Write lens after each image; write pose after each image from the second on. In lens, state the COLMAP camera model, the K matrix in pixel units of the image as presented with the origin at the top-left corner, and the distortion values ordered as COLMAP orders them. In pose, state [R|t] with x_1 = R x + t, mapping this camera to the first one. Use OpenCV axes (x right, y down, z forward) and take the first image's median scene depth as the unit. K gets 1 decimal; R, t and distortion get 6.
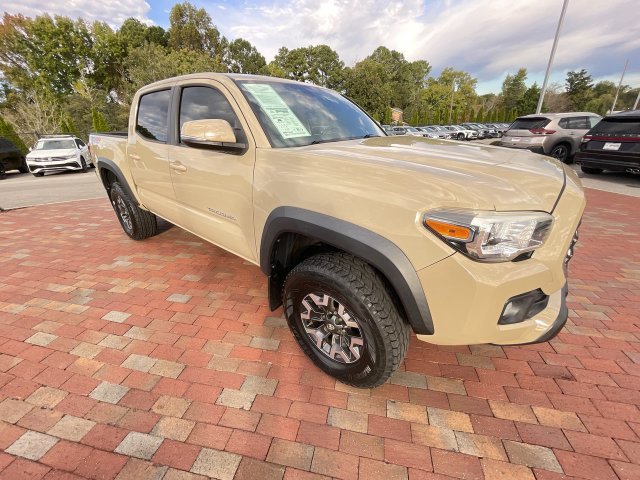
lens RADIAL K [[261.9, 0, 318.0], [0, 261.9, 241.3], [0, 0, 1]] dist [-0.002127, -0.000880]
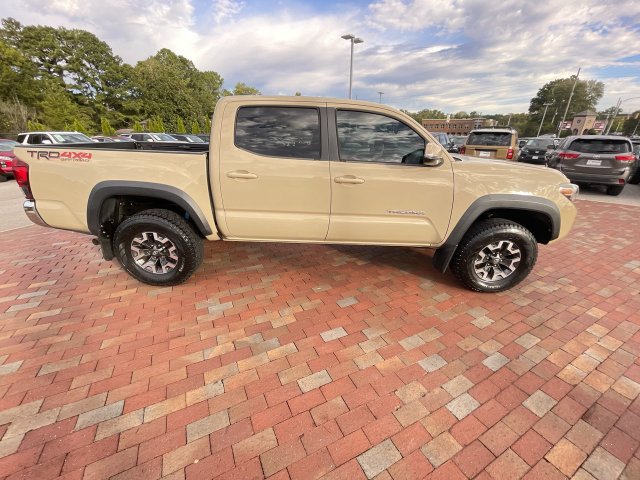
lens RADIAL K [[261.9, 0, 321.0], [0, 261.9, 240.6], [0, 0, 1]] dist [-0.002127, -0.000880]
pose [[0.766815, -0.210594, 0.606337, -0.090293], [0.229284, 0.972190, 0.047694, -0.007771], [-0.599519, 0.102451, 0.793776, 0.013939]]
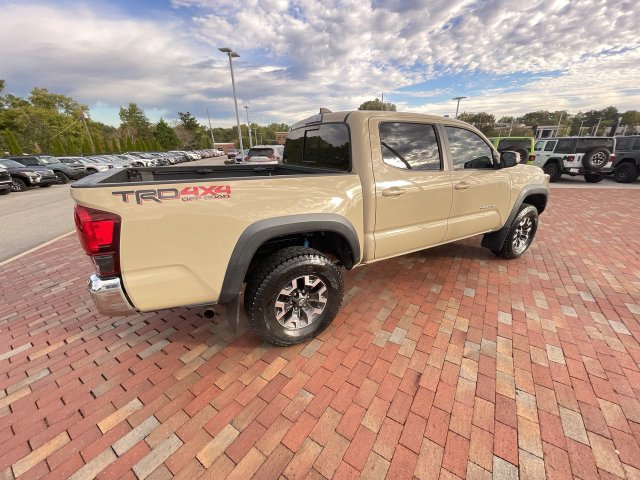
lens RADIAL K [[261.9, 0, 320.3], [0, 261.9, 238.5], [0, 0, 1]] dist [-0.002127, -0.000880]
pose [[0.350507, -0.295926, 0.888579, -0.132438], [0.386821, 0.909805, 0.150410, -0.034233], [-0.852944, 0.291001, 0.433364, 0.073830]]
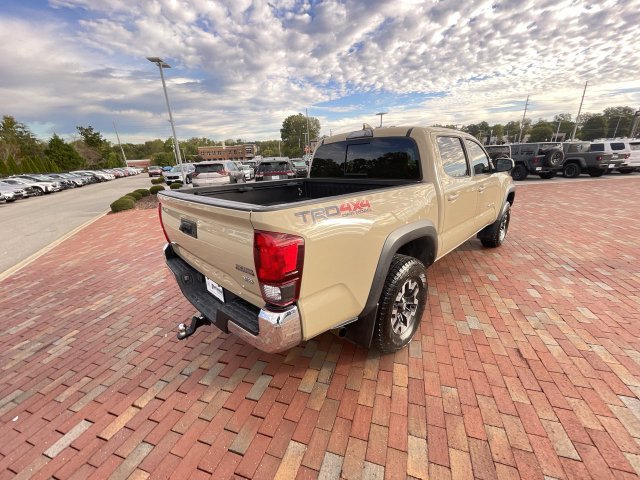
lens RADIAL K [[261.9, 0, 320.6], [0, 261.9, 238.9], [0, 0, 1]] dist [-0.002127, -0.000880]
pose [[0.089248, -0.281724, 0.955336, -0.142758], [0.442427, 0.870555, 0.215391, -0.051244], [-0.892353, 0.403443, 0.202337, 0.108951]]
